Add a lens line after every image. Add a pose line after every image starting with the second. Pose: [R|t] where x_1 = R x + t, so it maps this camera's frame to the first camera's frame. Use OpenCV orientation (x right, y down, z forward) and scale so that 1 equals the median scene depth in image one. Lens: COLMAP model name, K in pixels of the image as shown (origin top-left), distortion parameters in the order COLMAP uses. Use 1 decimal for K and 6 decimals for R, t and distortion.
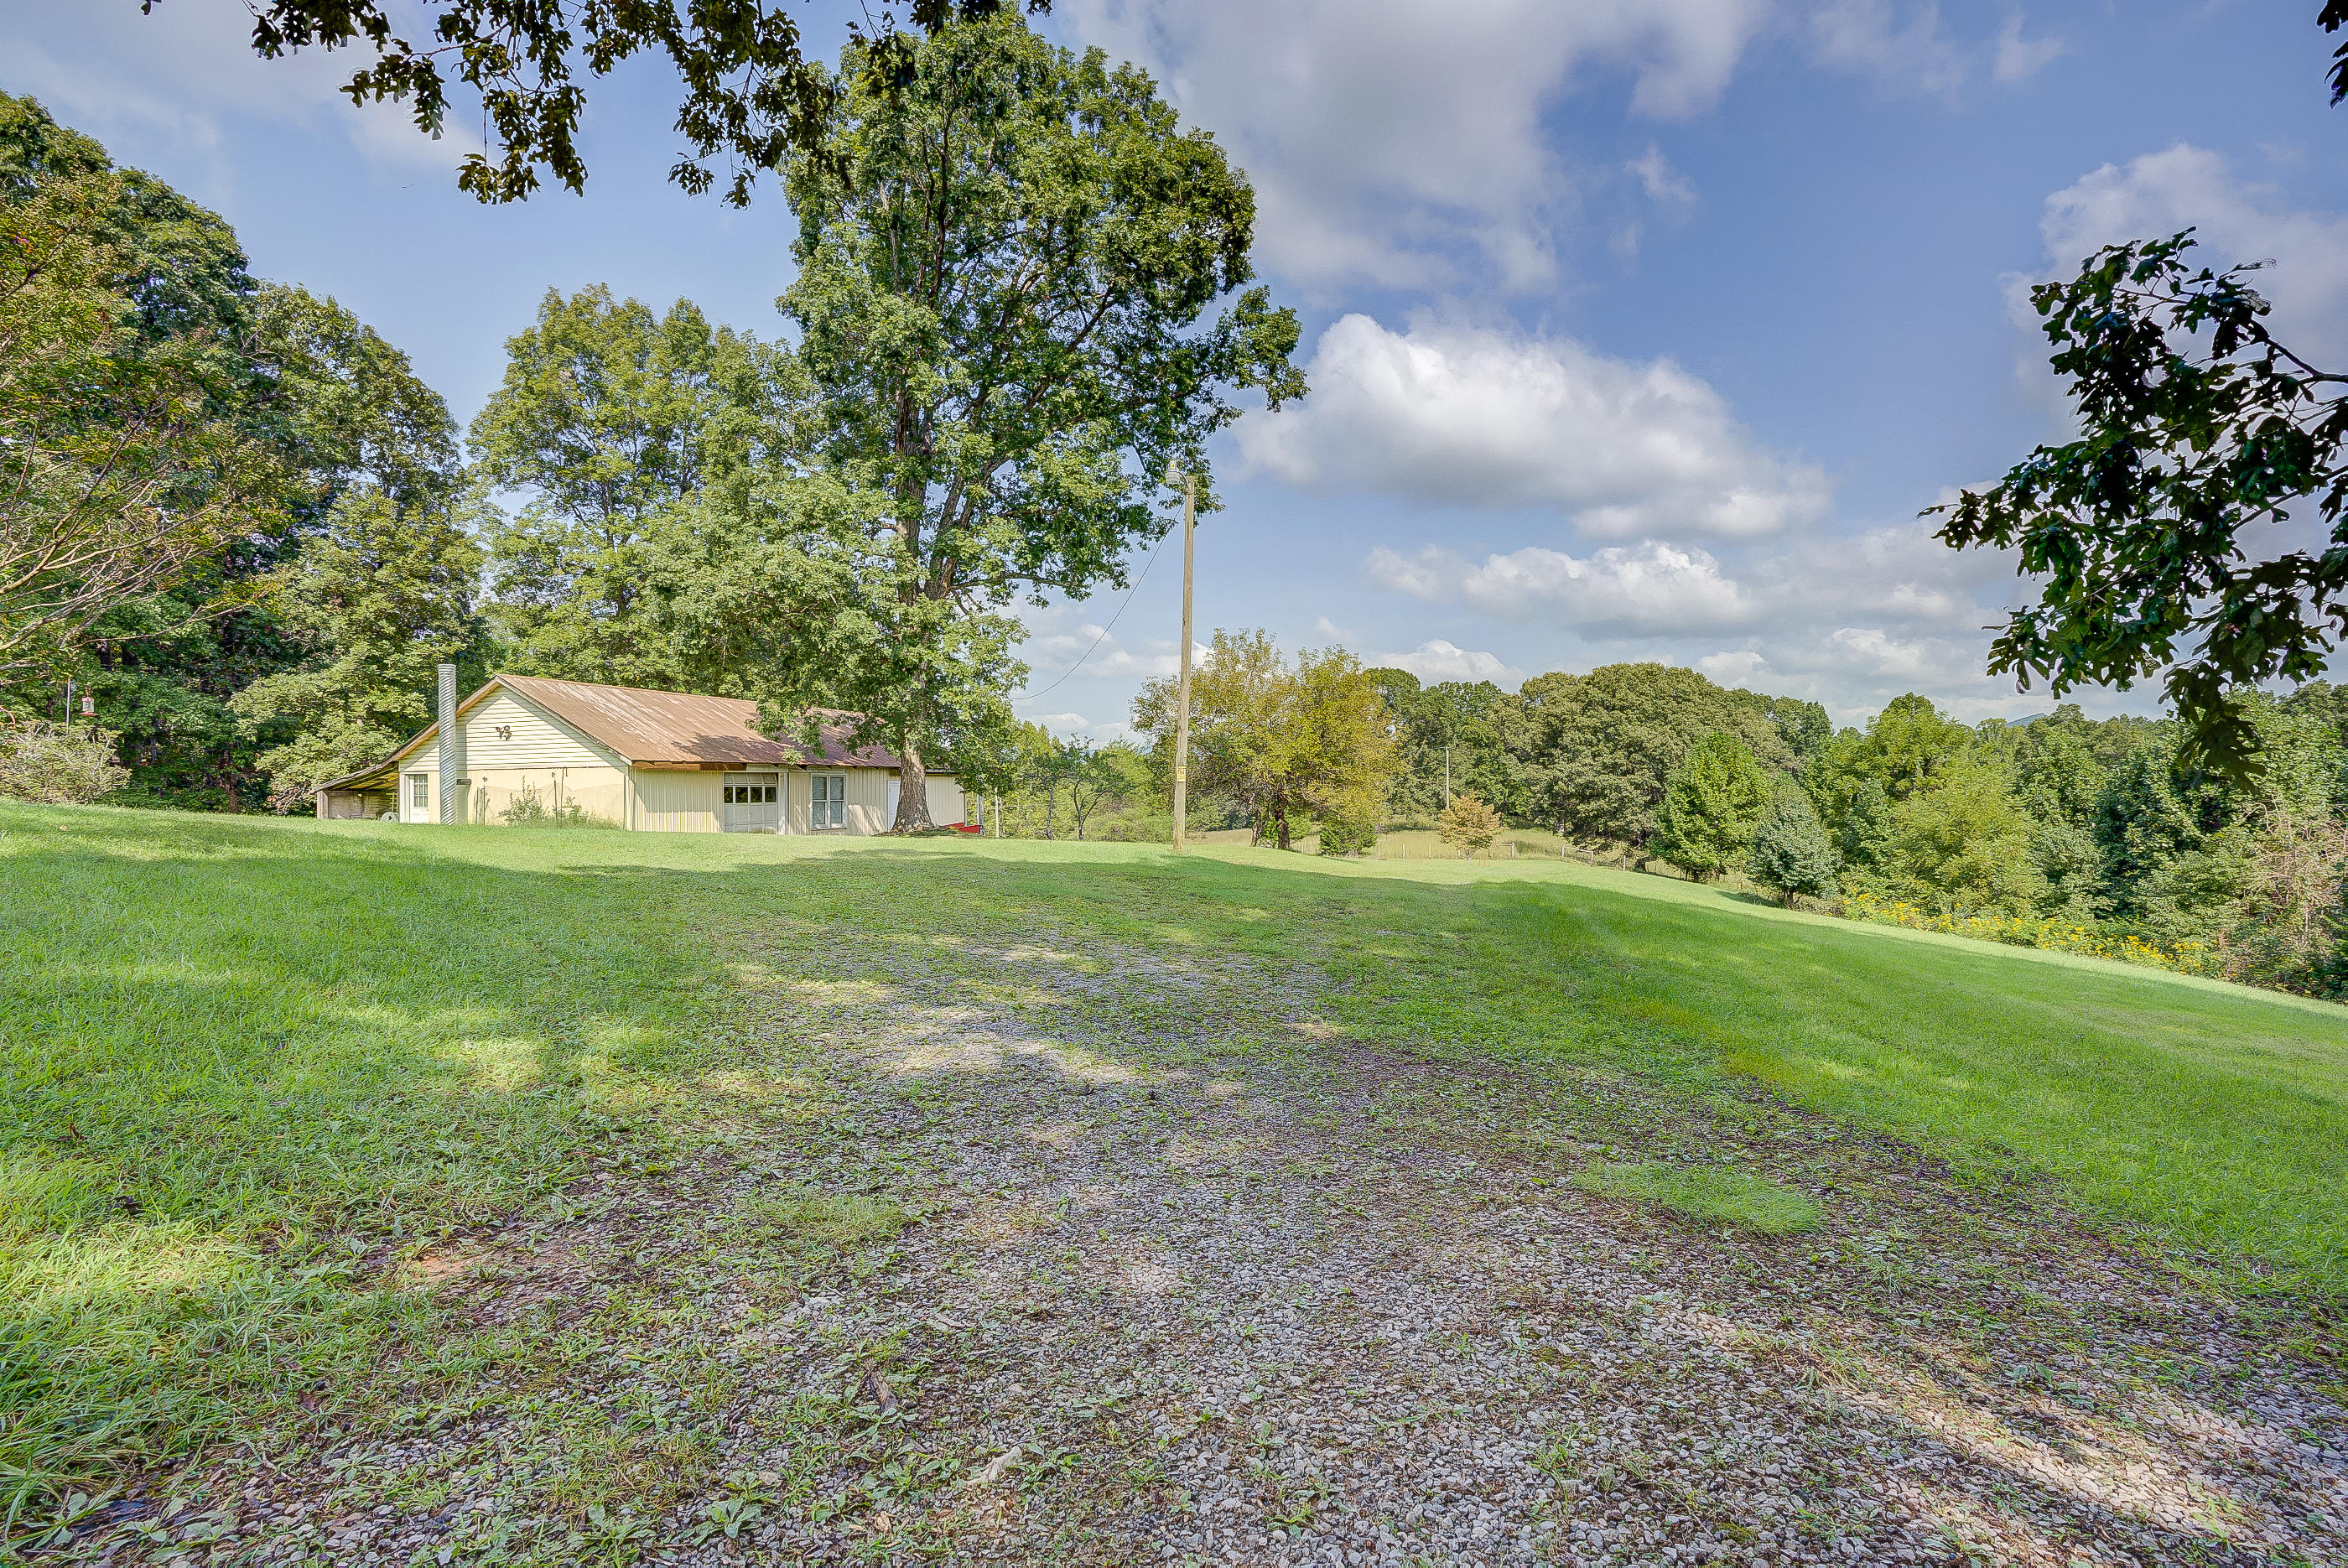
lens RADIAL K [[1108.2, 0, 1174.0], [0, 1108.2, 784.0], [0, 0, 1]] dist [-0.072032, 0.027213]
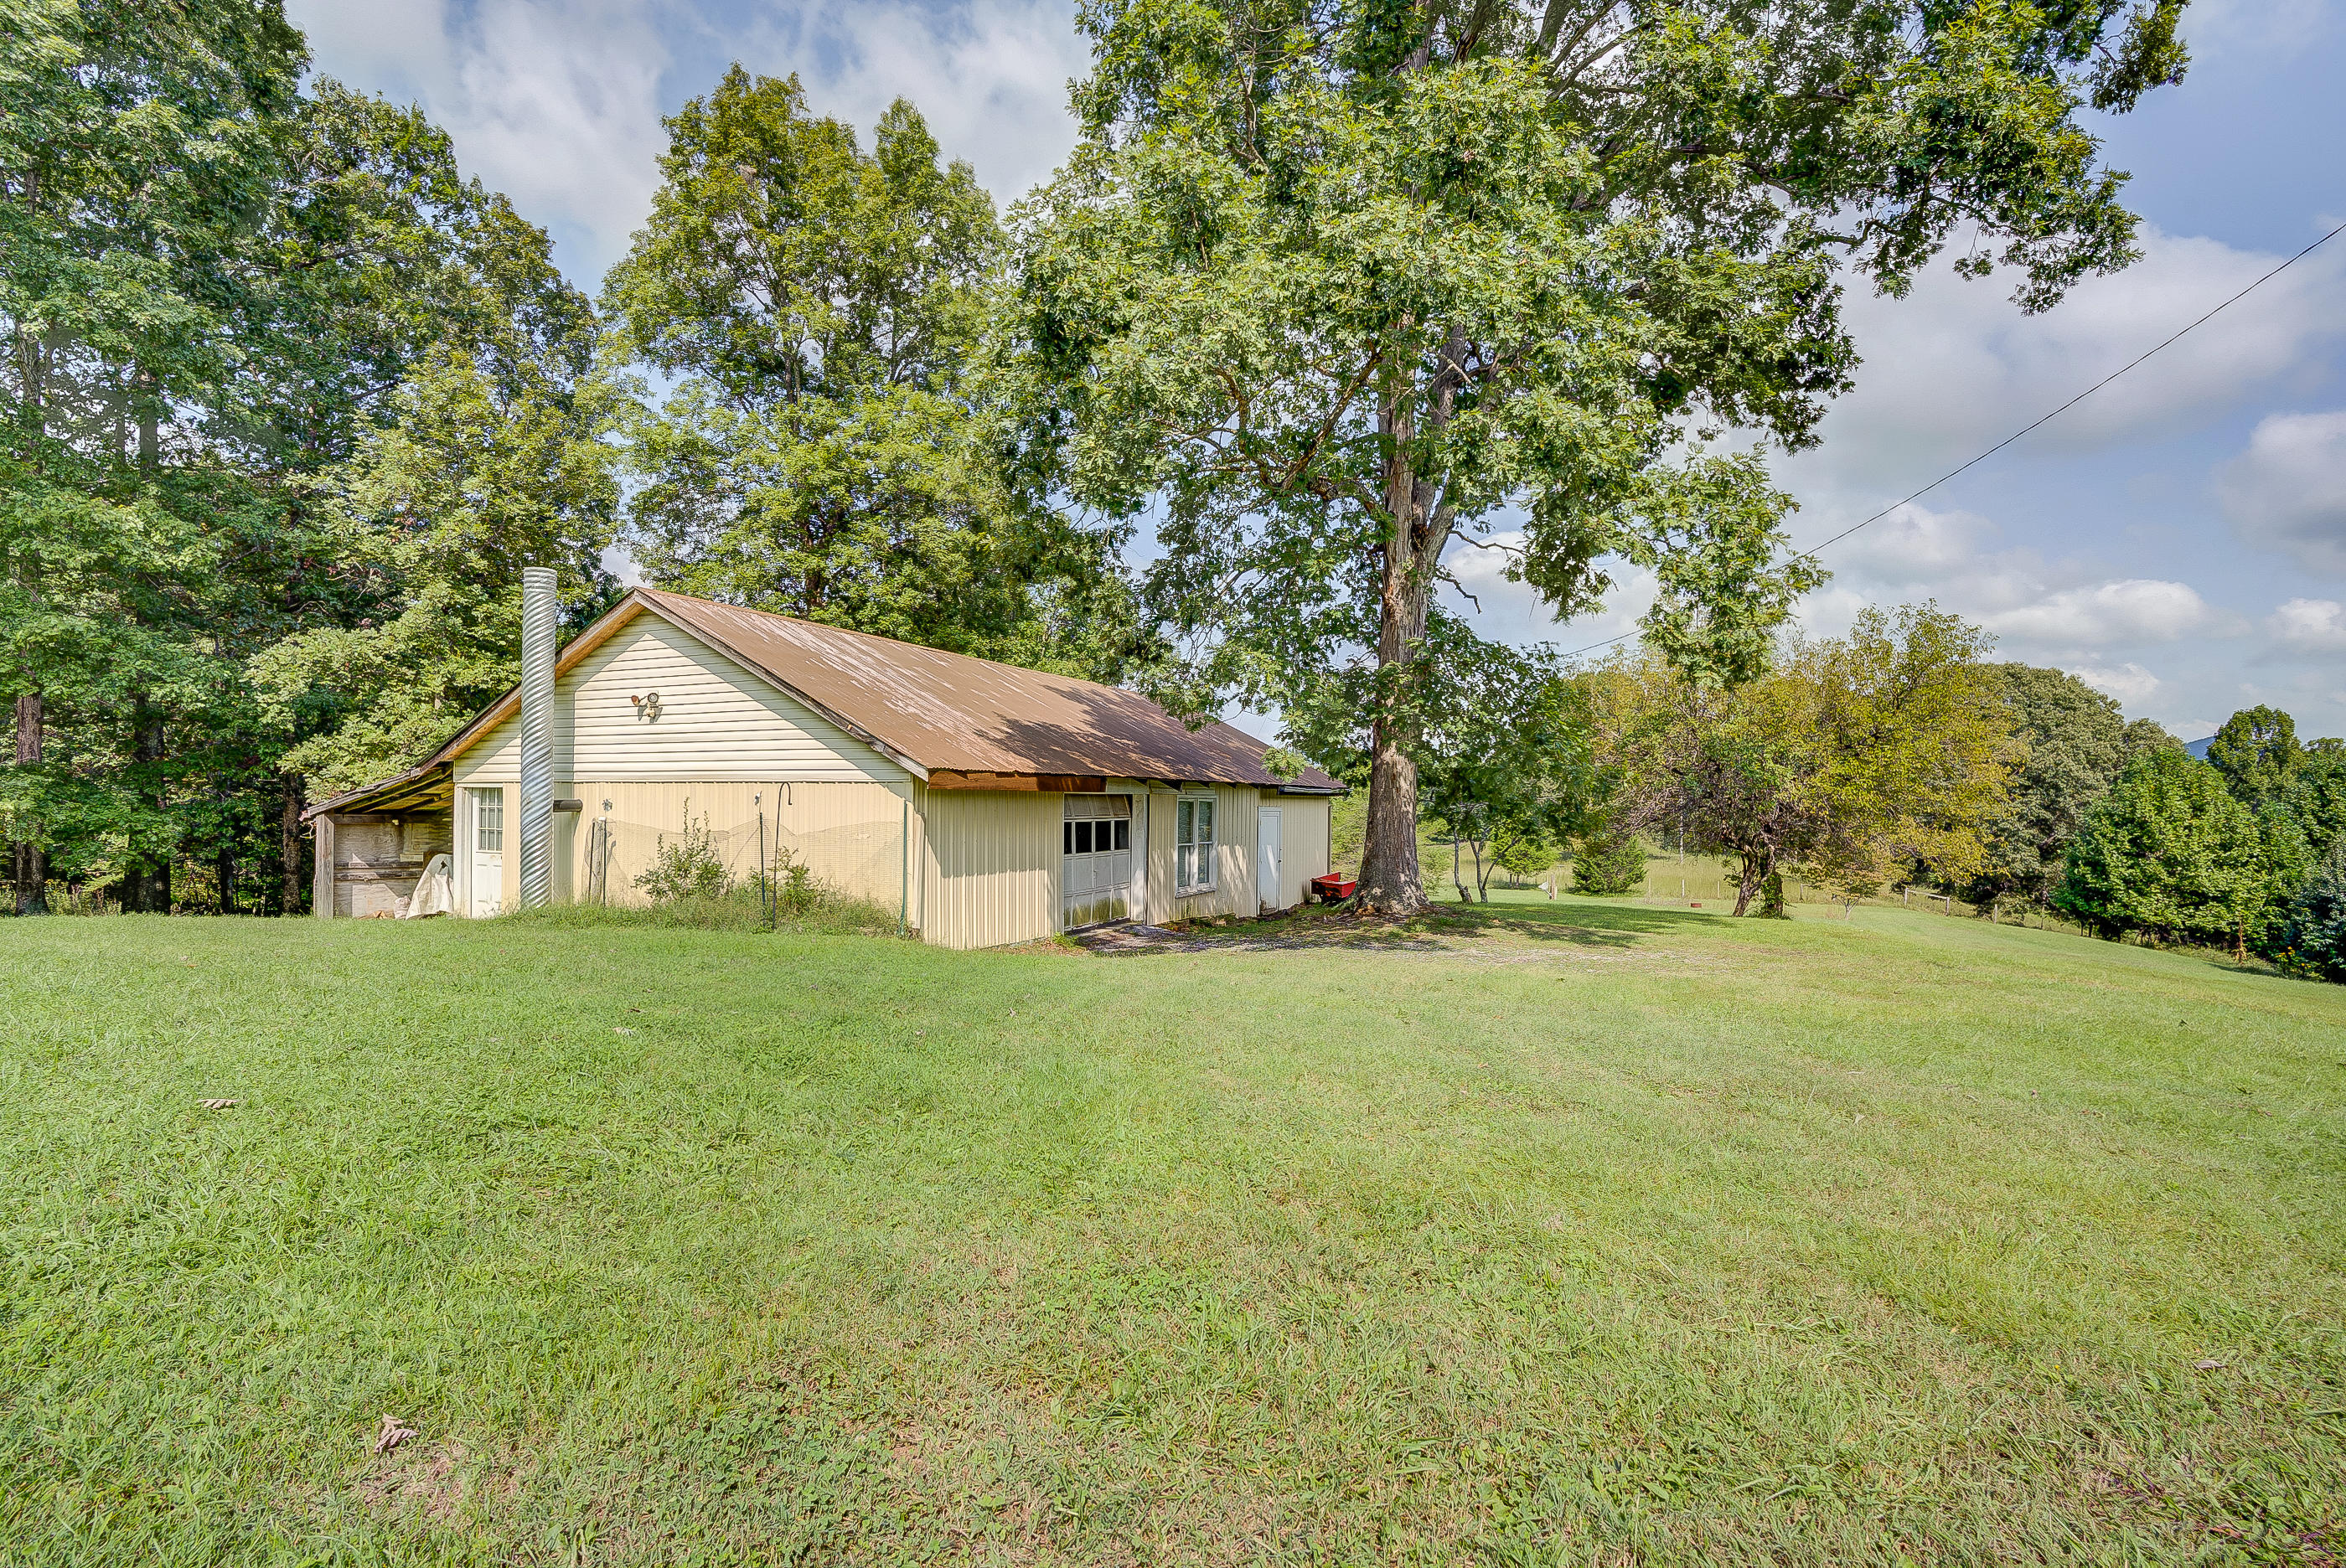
lens RADIAL K [[1107.2, 0, 1173.0], [0, 1107.2, 784.0], [0, 0, 1]] dist [-0.072032, 0.027213]
pose [[0.995458, 0.016796, -0.093707, -0.247698], [-0.017659, 0.999809, -0.008383, -0.009620], [0.093549, 0.010000, 0.995564, 0.392258]]
